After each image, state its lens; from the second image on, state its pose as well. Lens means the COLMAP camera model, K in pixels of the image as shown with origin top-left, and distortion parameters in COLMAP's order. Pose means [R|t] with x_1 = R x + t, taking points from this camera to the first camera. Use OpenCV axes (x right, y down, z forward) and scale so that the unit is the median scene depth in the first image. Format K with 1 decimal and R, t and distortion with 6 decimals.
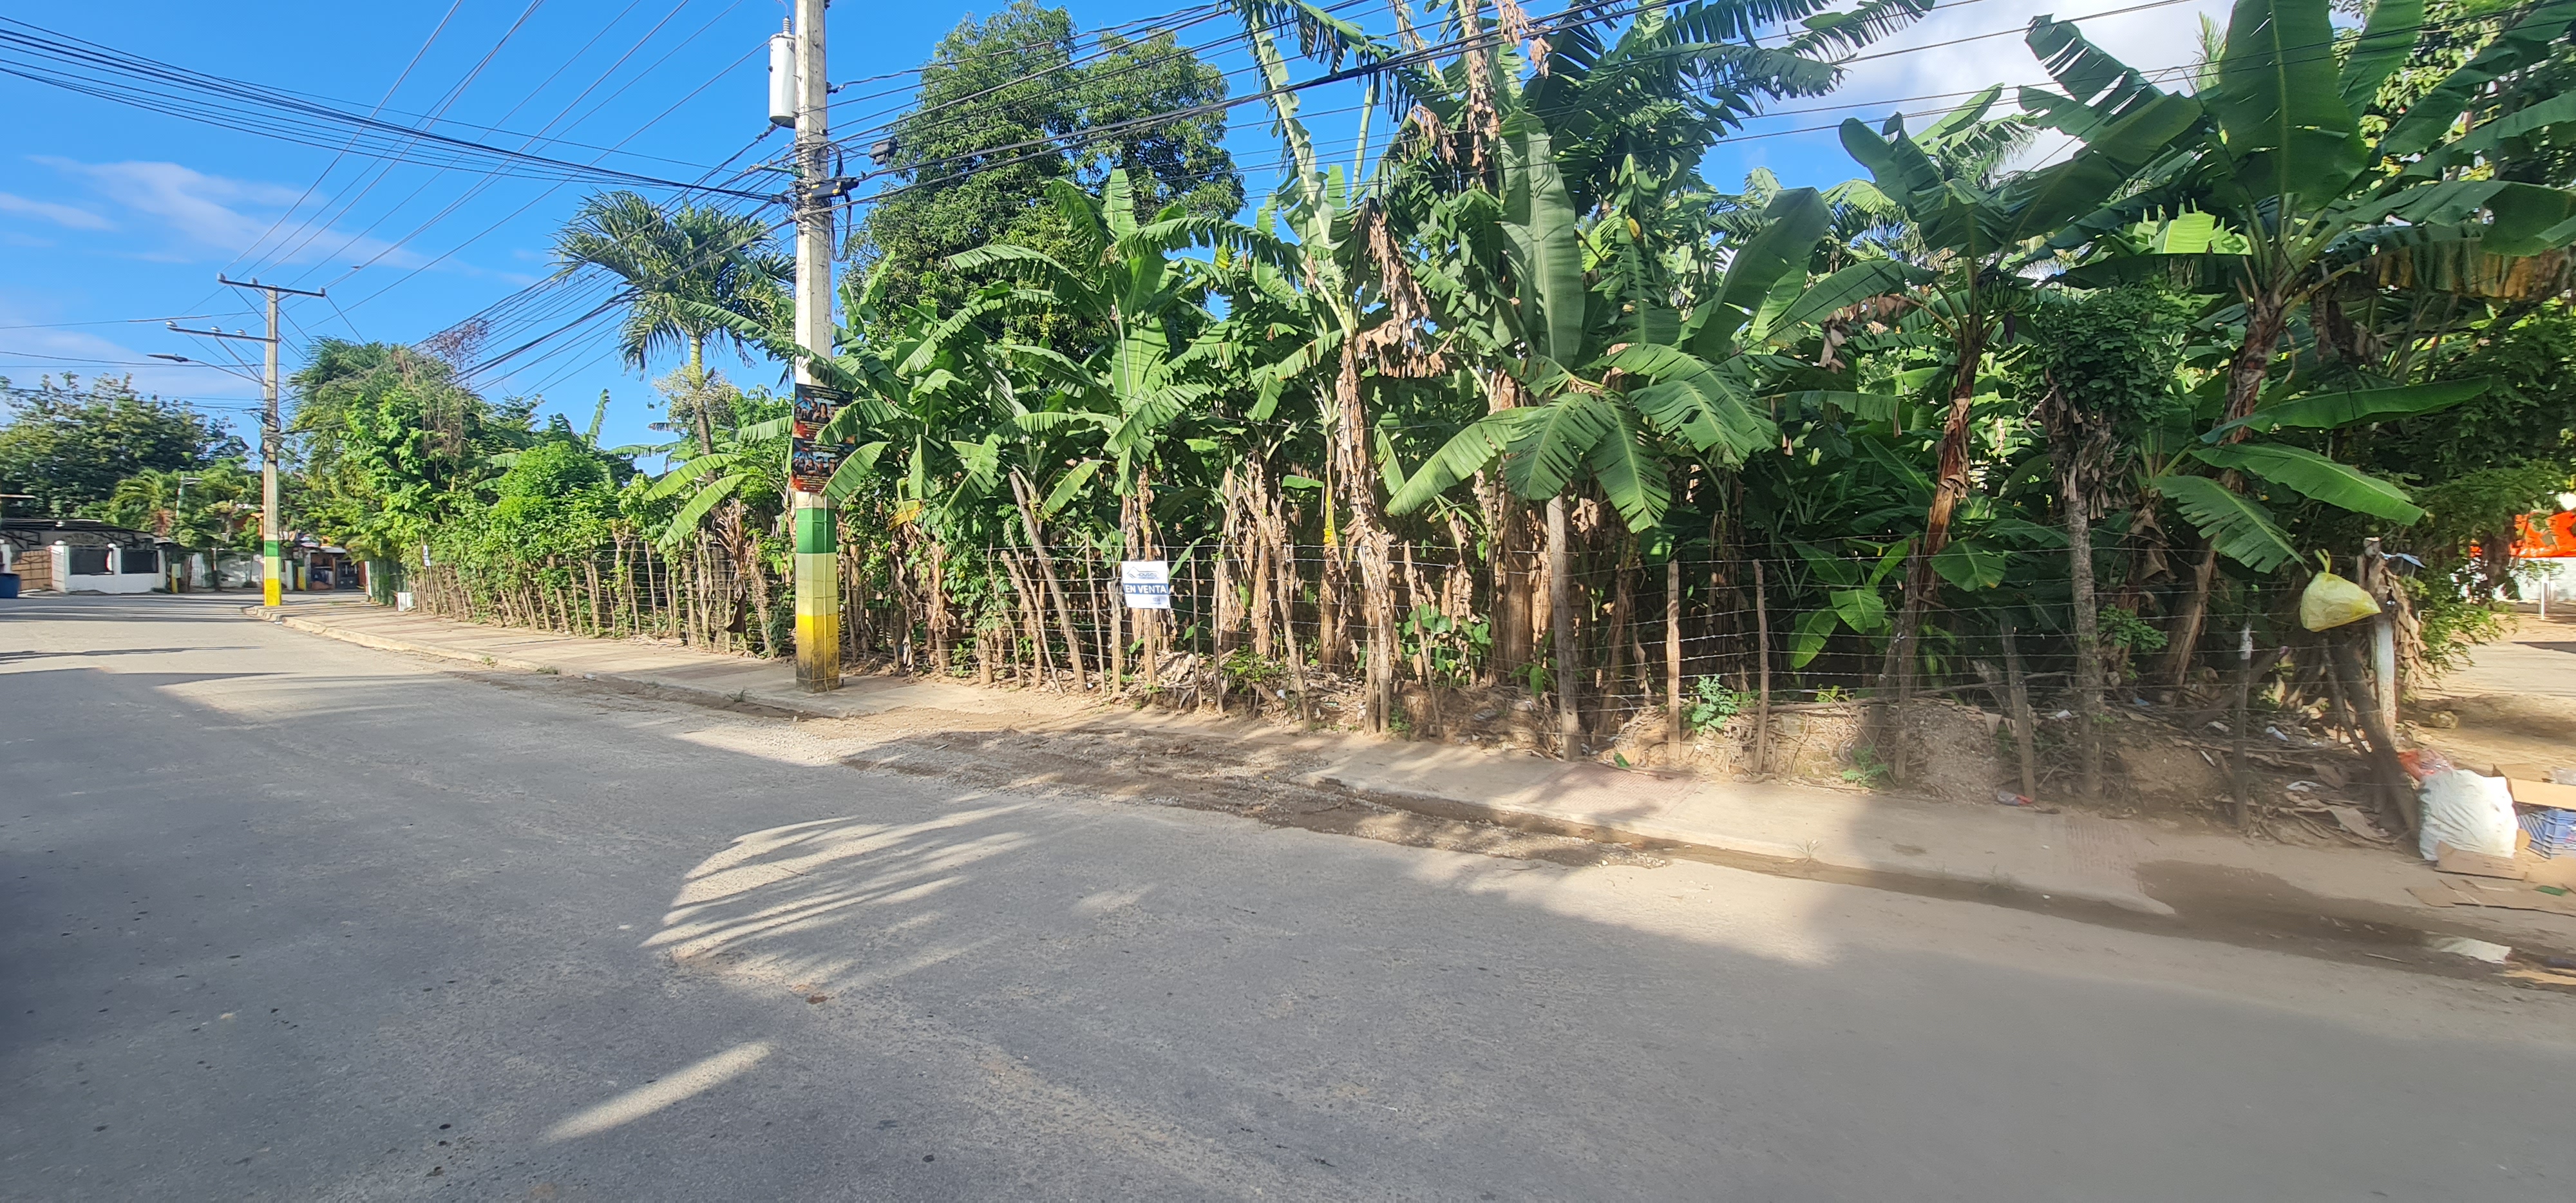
lens RADIAL K [[1088.0, 0, 1279.8], [0, 1088.0, 597.7], [0, 0, 1]] dist [-0.002694, 0.002319]
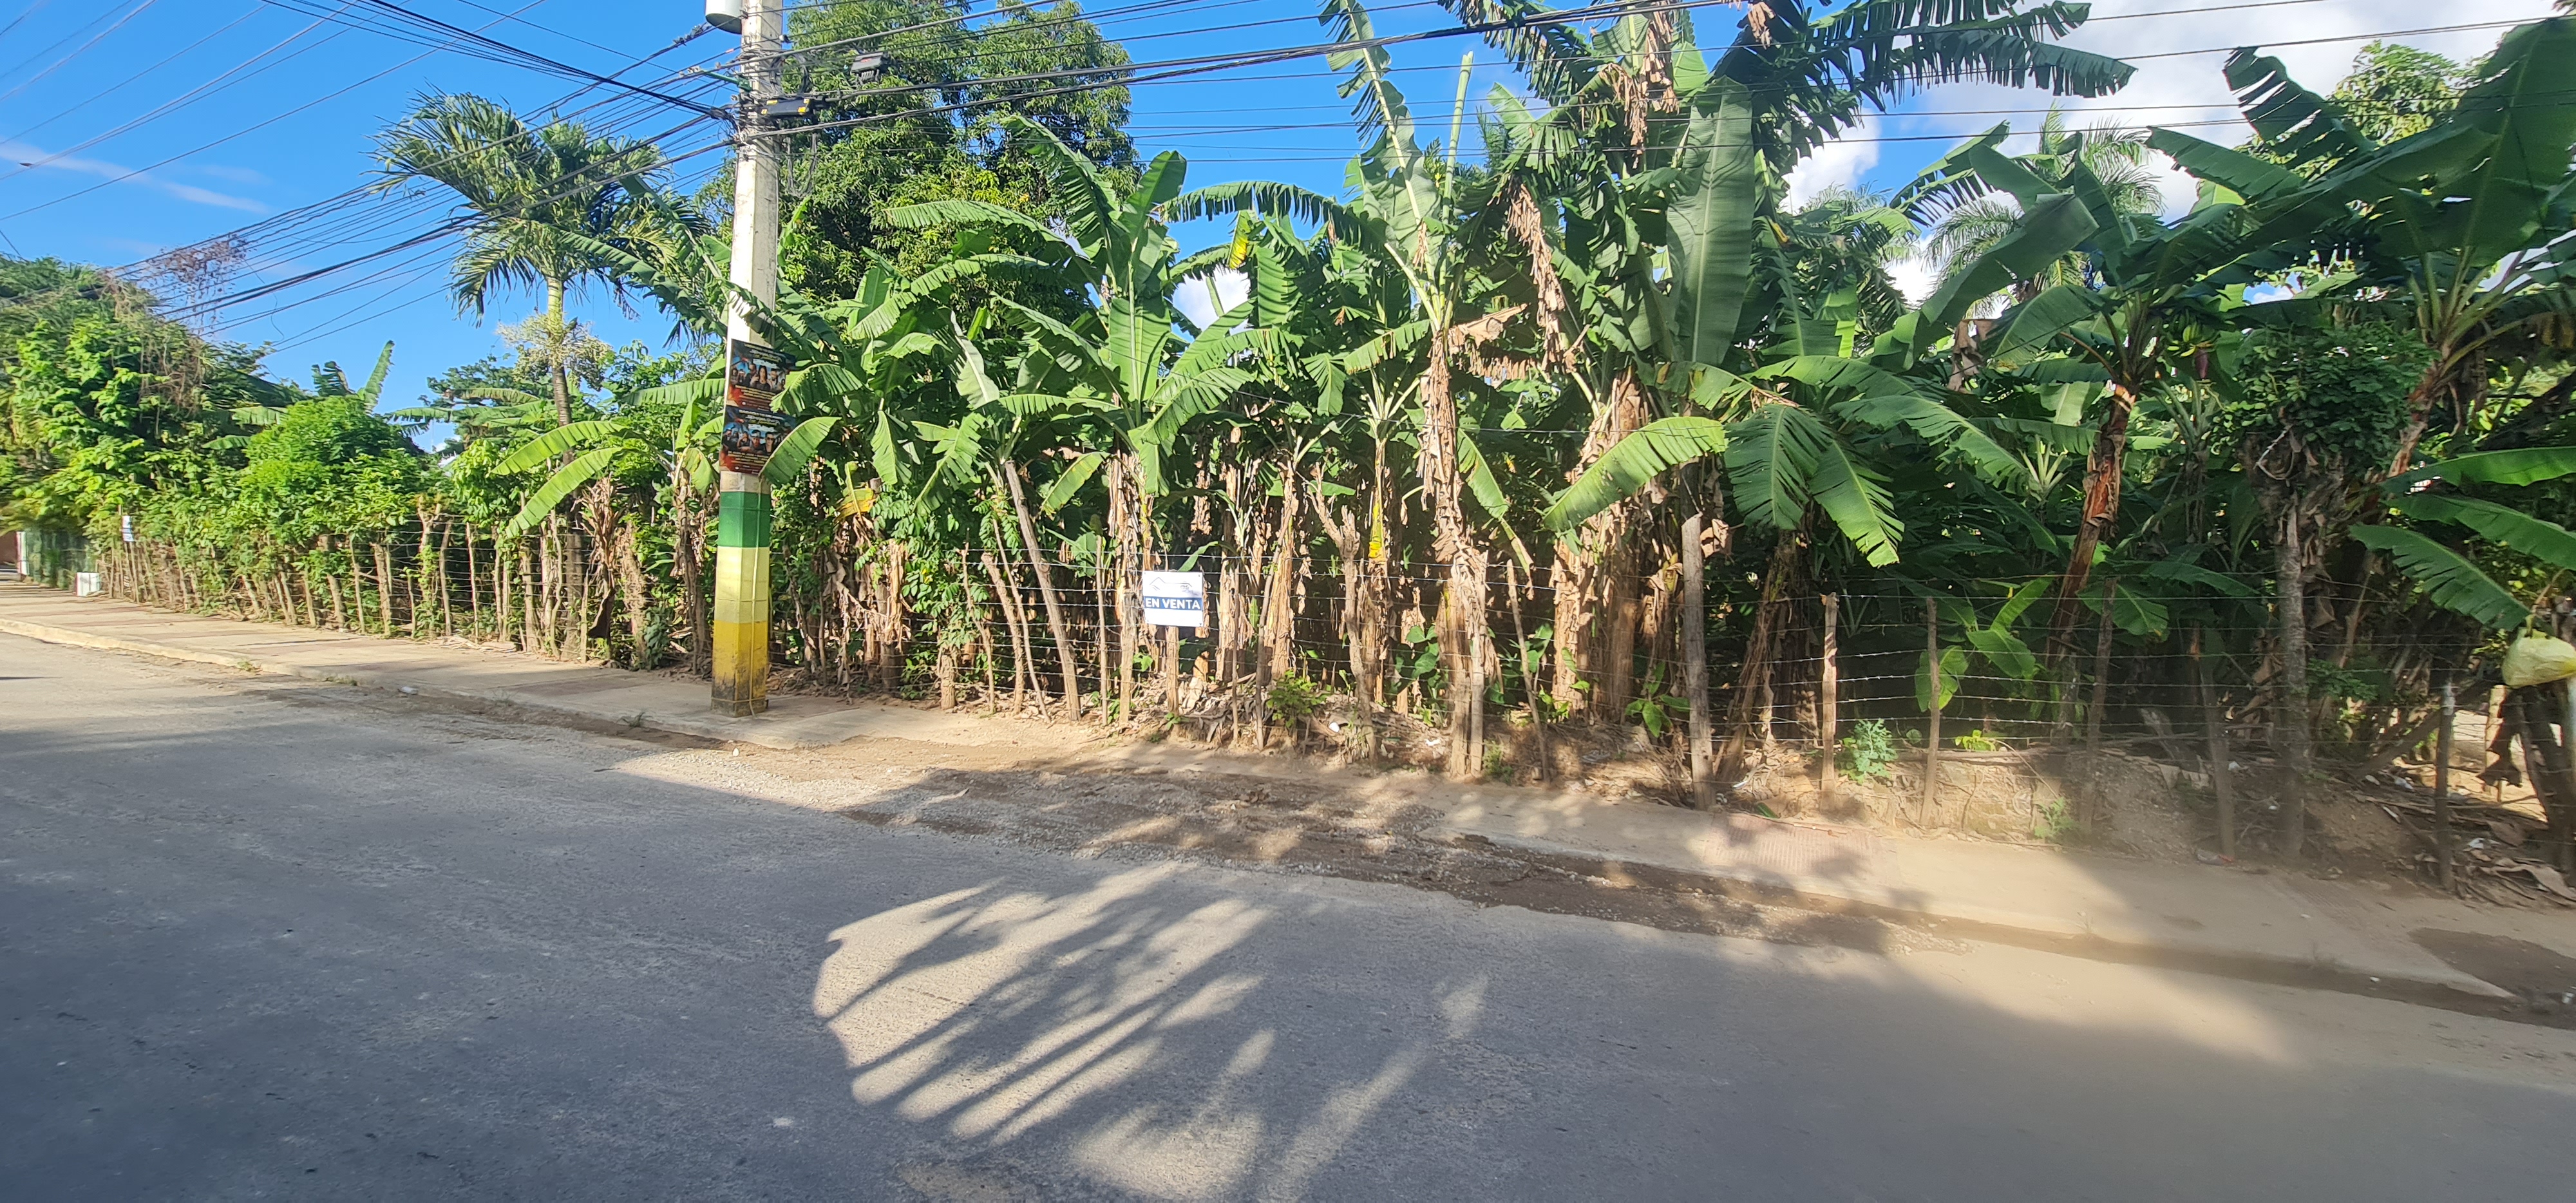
lens RADIAL K [[1088.0, 0, 1292.5], [0, 1088.0, 594.8], [0, 0, 1]] dist [-0.002694, 0.002319]
pose [[0.983687, 0.030101, 0.177353, -0.173837], [-0.027974, 0.999504, -0.014484, -0.004673], [-0.177701, 0.009287, 0.984041, 0.123200]]
